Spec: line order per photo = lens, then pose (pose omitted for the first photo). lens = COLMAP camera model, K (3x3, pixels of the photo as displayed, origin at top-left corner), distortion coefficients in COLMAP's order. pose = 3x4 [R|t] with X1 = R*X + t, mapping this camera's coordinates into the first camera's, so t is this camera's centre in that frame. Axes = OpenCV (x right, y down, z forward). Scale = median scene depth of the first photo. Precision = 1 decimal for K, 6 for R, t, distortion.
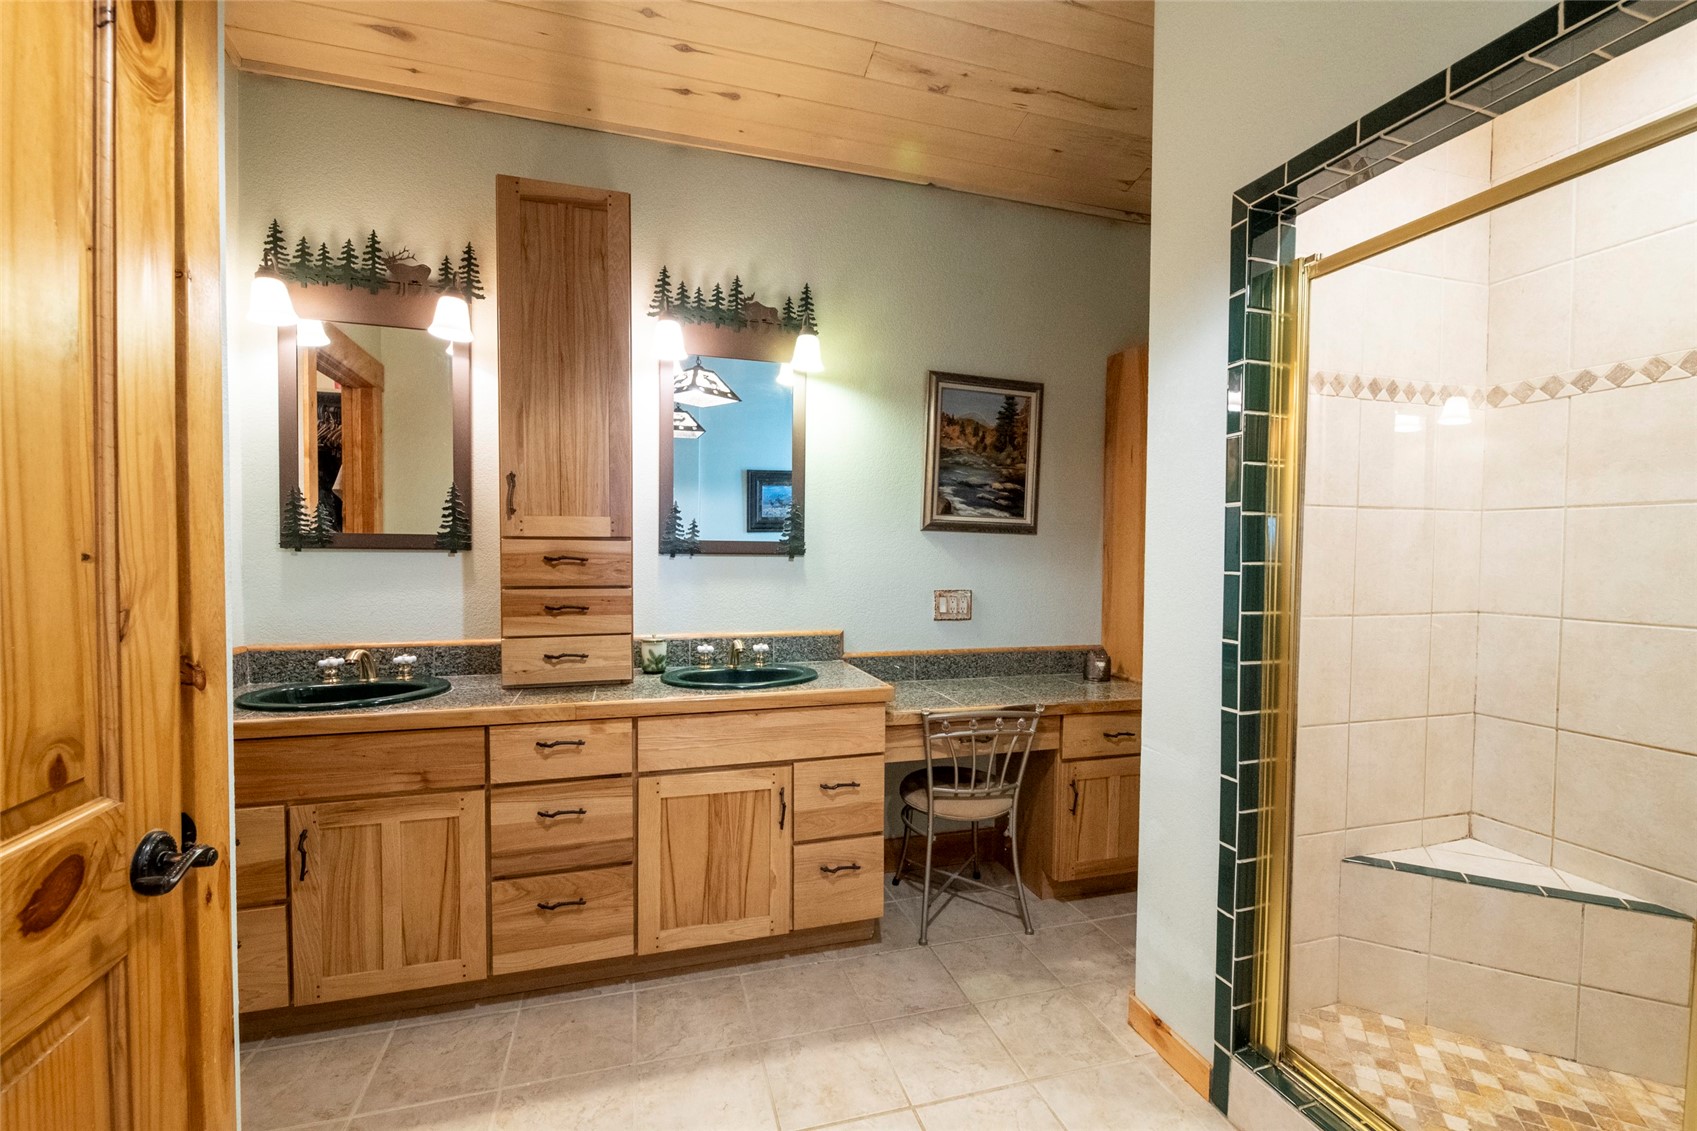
lens RADIAL K [[707.6, 0, 861.9], [0, 707.6, 569.4], [0, 0, 1]] dist [0.002278, -0.003134]
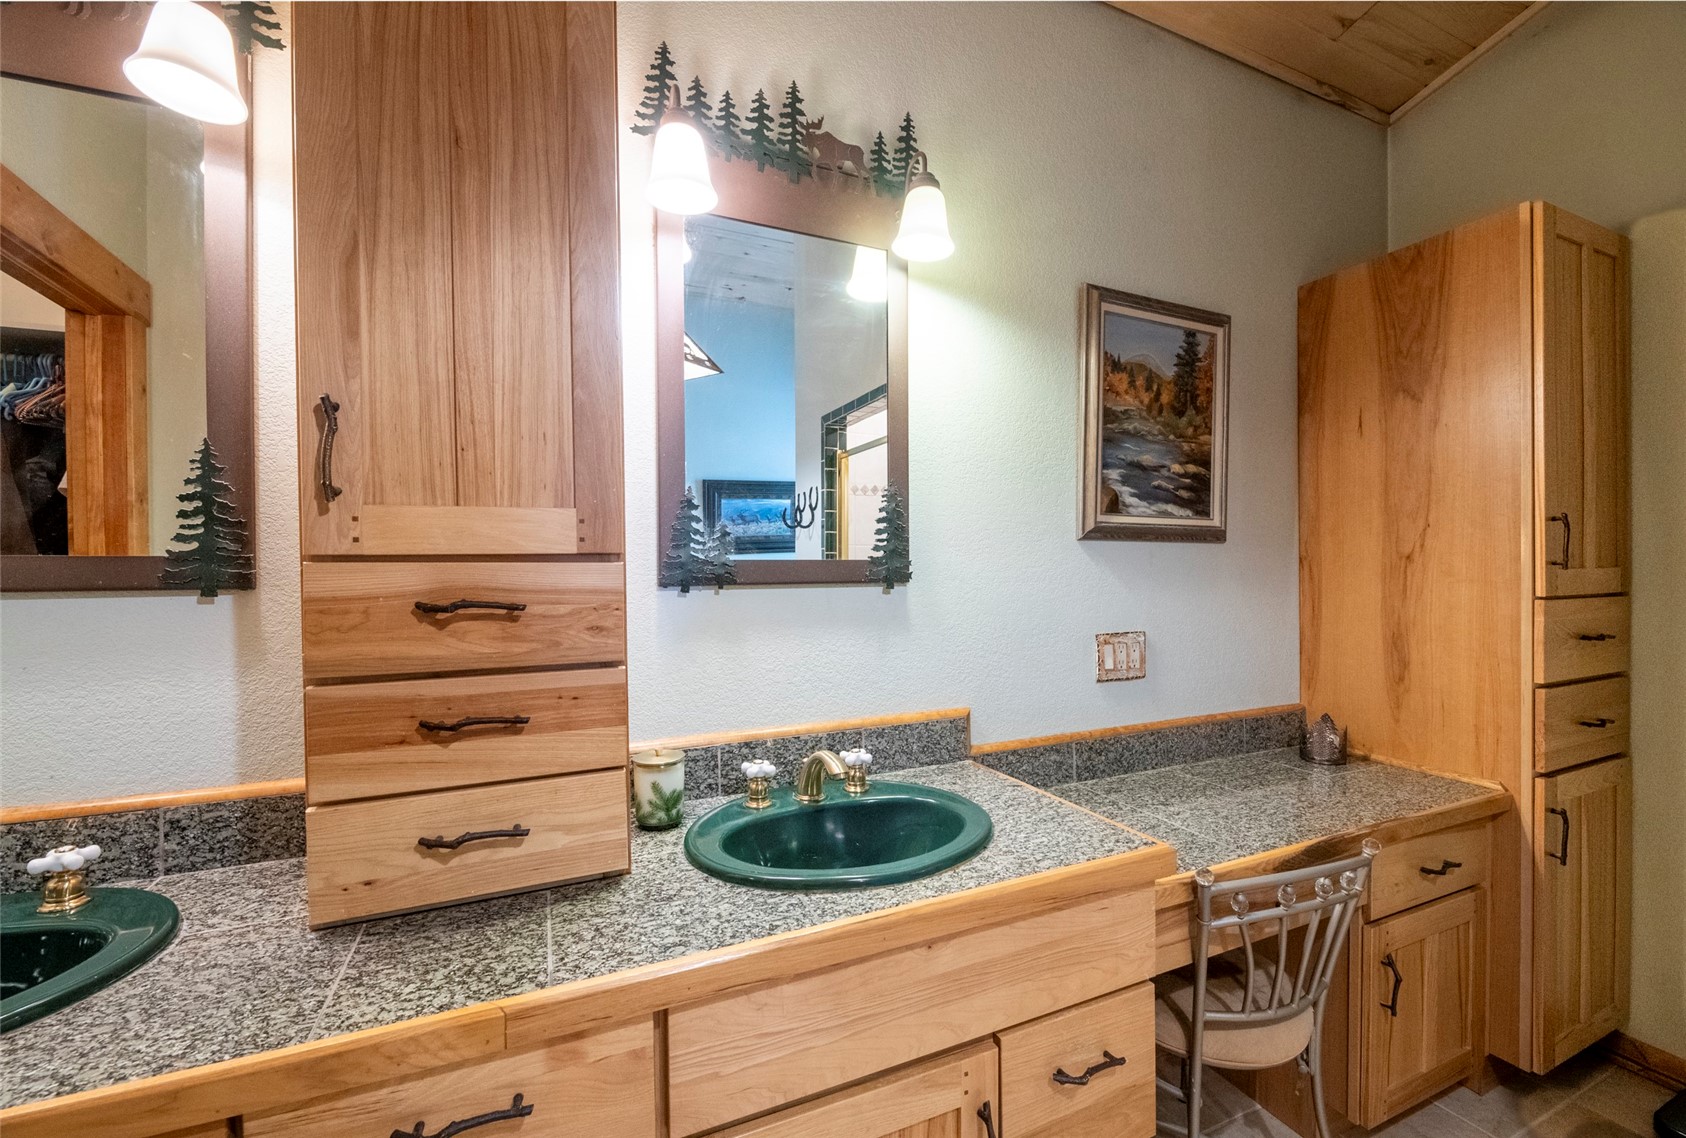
lens RADIAL K [[676.3, 0, 853.1], [0, 676.3, 574.9], [0, 0, 1]] dist [0.001451, -0.005266]
pose [[0.992829, -0.020861, 0.117711, -0.238899], [0.023712, 0.999457, -0.022875, -0.019098], [-0.117170, 0.025503, 0.992784, 0.571800]]
